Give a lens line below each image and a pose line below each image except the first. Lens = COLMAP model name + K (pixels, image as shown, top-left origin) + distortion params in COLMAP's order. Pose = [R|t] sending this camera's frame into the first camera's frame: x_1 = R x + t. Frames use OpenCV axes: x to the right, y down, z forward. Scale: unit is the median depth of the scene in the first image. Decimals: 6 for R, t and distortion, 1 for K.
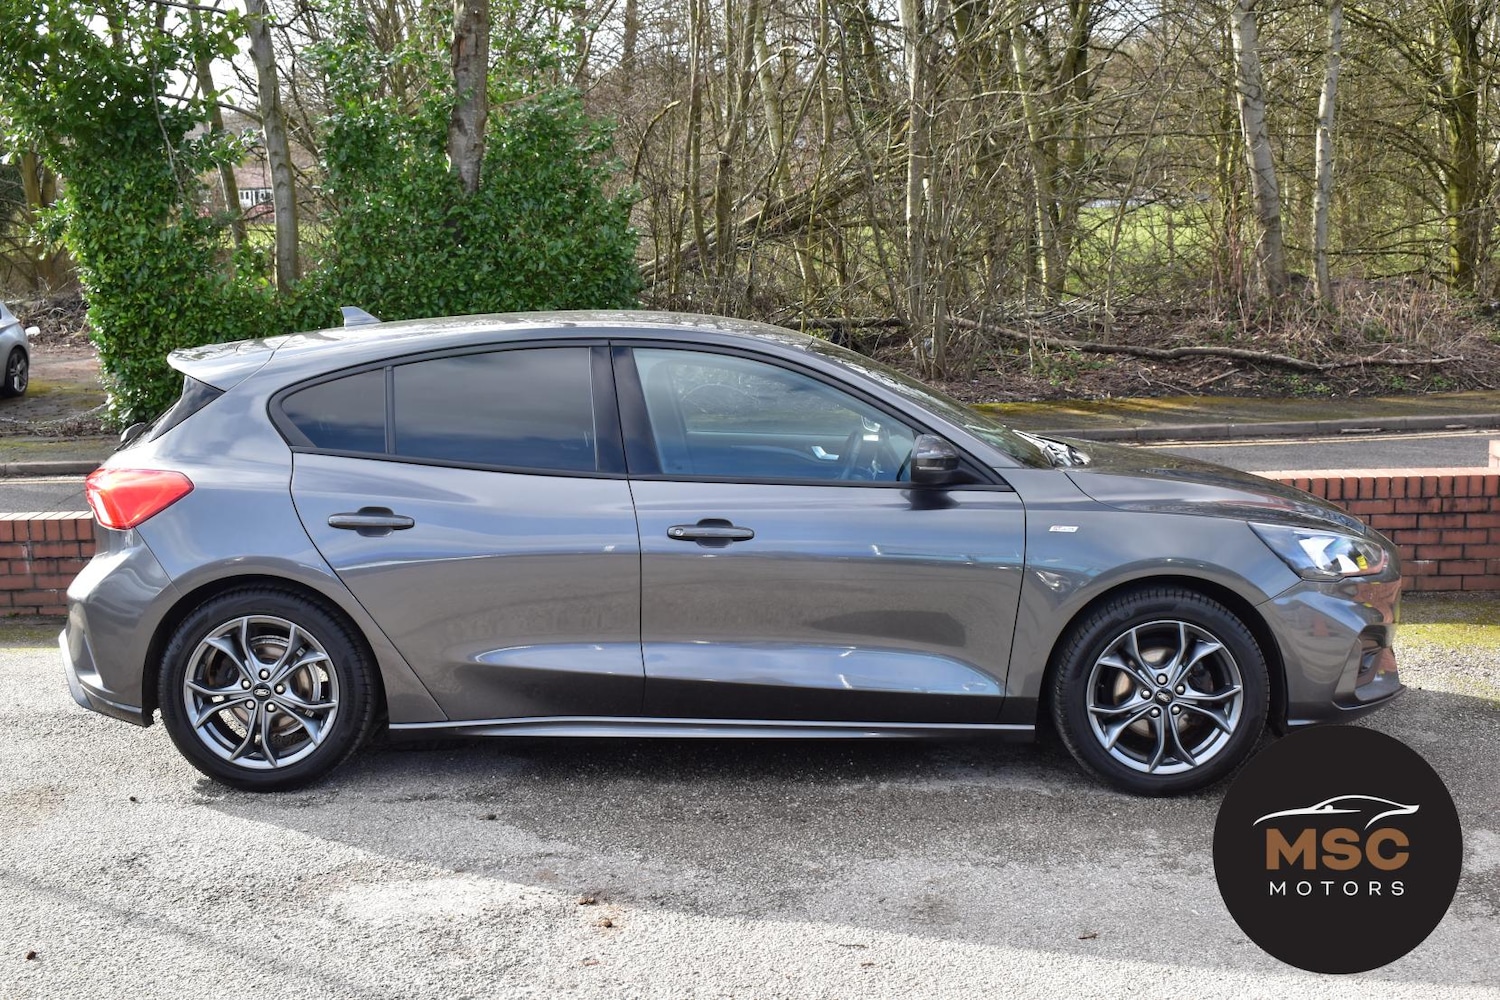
lens RADIAL K [[1851.3, 0, 754.6], [0, 1851.3, 495.1], [0, 0, 1]] dist [-0.048052, -0.008433]
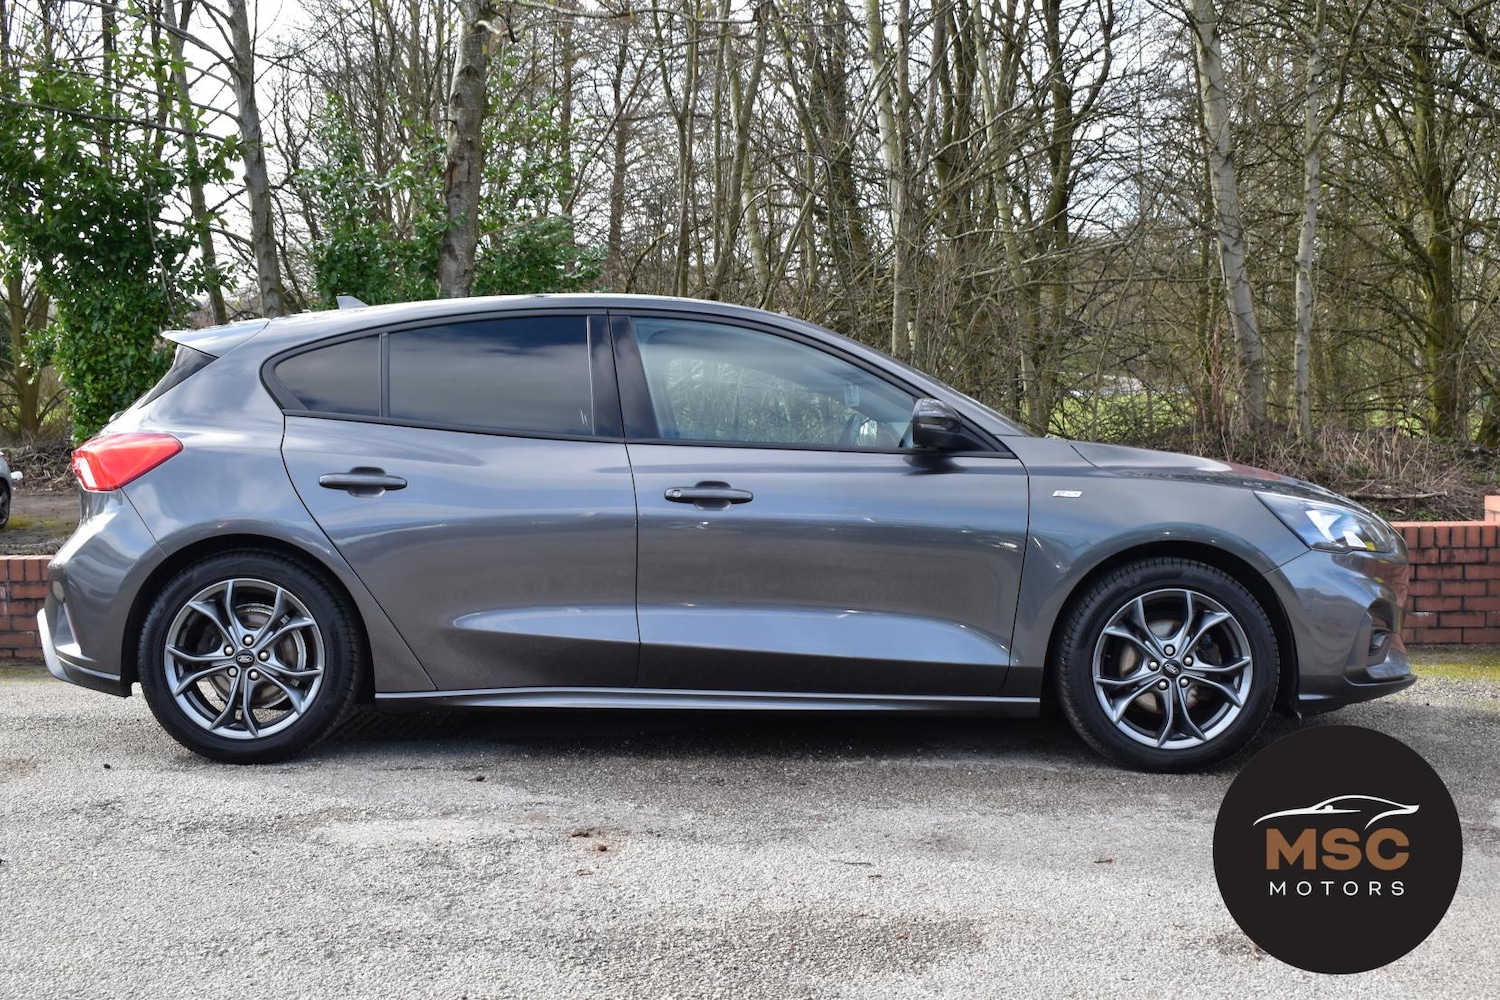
lens RADIAL K [[1851.3, 0, 754.6], [0, 1851.3, 495.1], [0, 0, 1]] dist [-0.048052, -0.008433]
pose [[0.999925, 0.006655, 0.010270, -0.004249], [-0.005547, 0.994522, -0.104380, 0.054828], [-0.010908, 0.104315, 0.994484, 0.010112]]
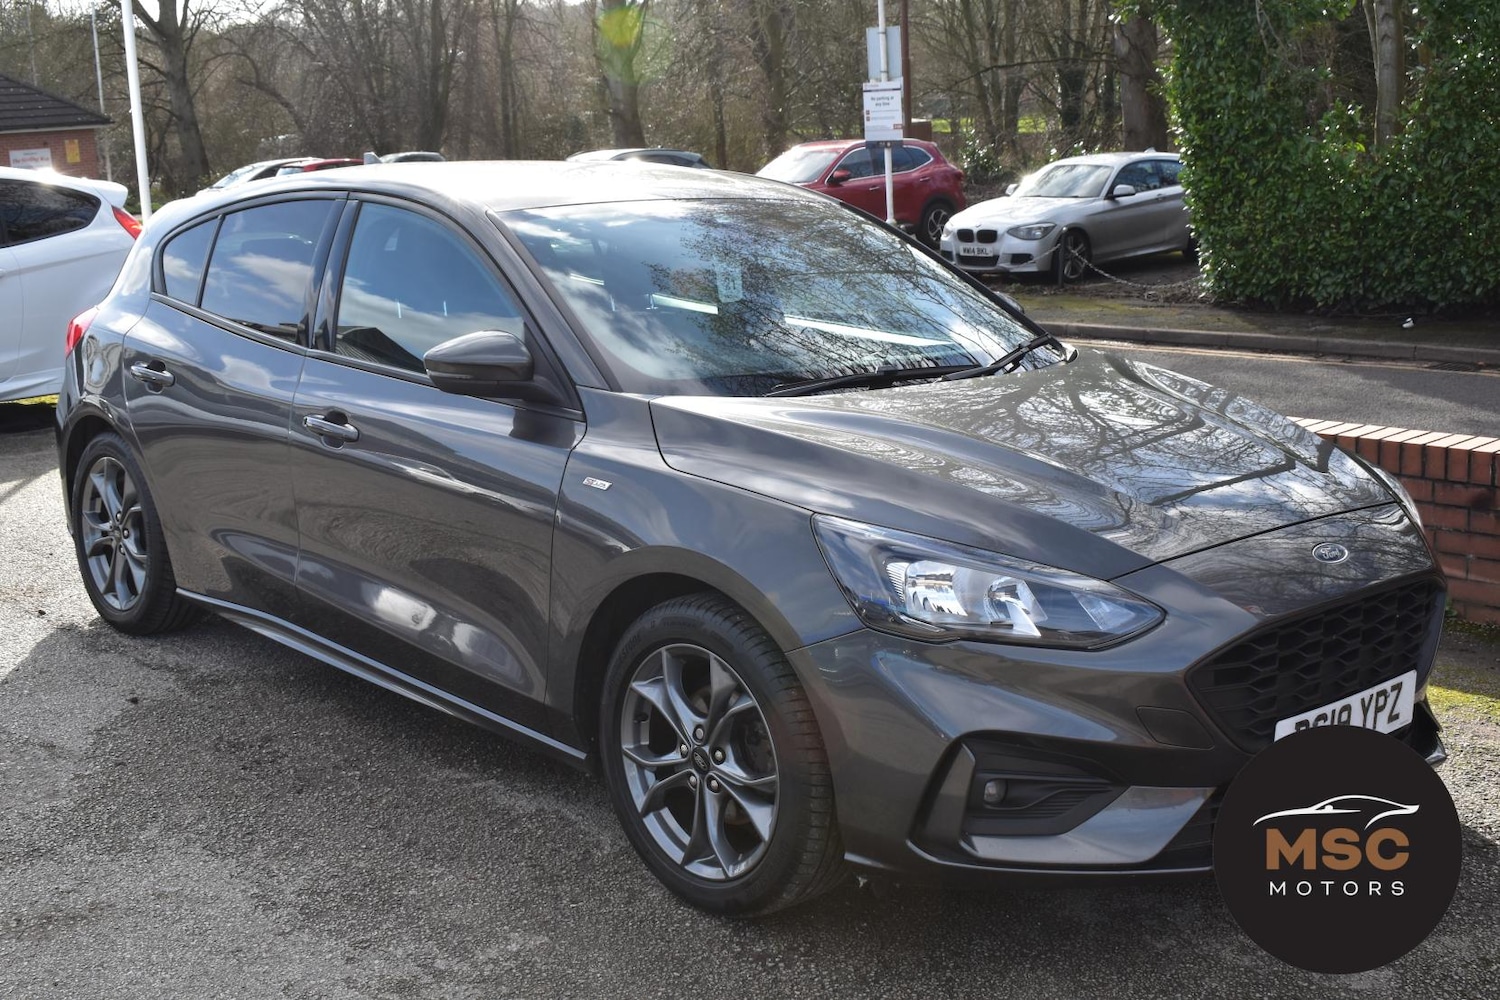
lens RADIAL K [[1851.3, 0, 754.6], [0, 1851.3, 495.1], [0, 0, 1]] dist [-0.048052, -0.008433]
pose [[0.678352, 0.143885, -0.720511, 0.315284], [-0.094253, 0.989577, 0.108879, -0.025968], [0.728666, -0.005948, 0.684843, 0.255382]]
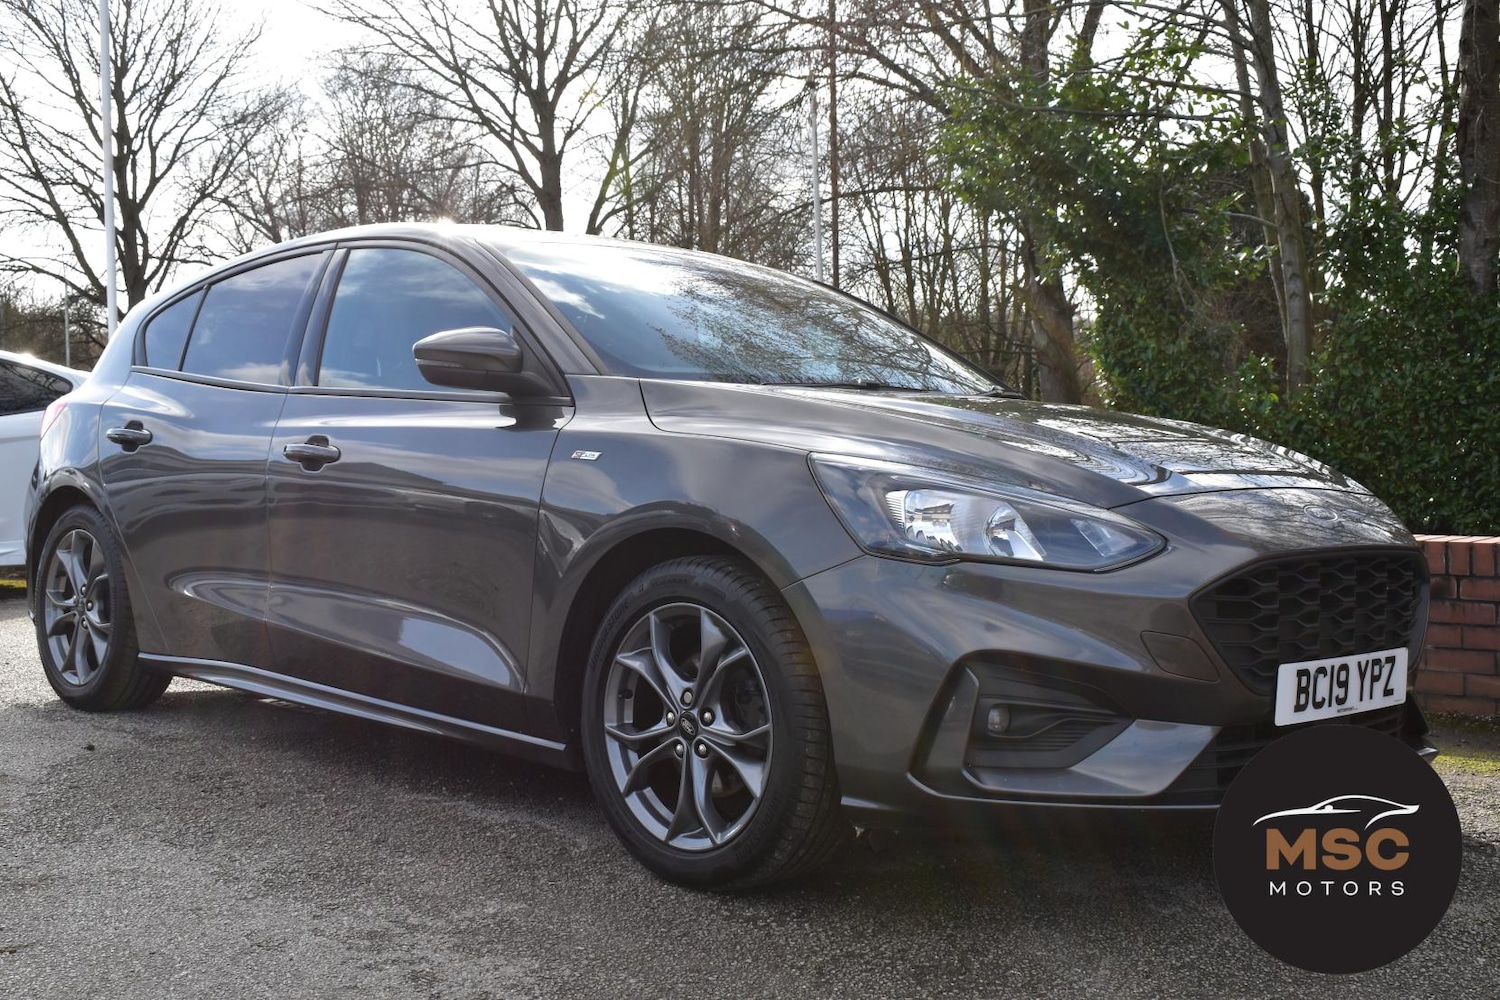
lens RADIAL K [[1786.5, 0, 754.2], [0, 1786.5, 493.4], [0, 0, 1]] dist [-0.063374, 0.025936]
pose [[0.704640, 0.031506, -0.708865, 0.304672], [-0.106366, 0.992416, -0.061623, 0.029619], [0.701548, 0.118821, 0.702647, 0.259815]]
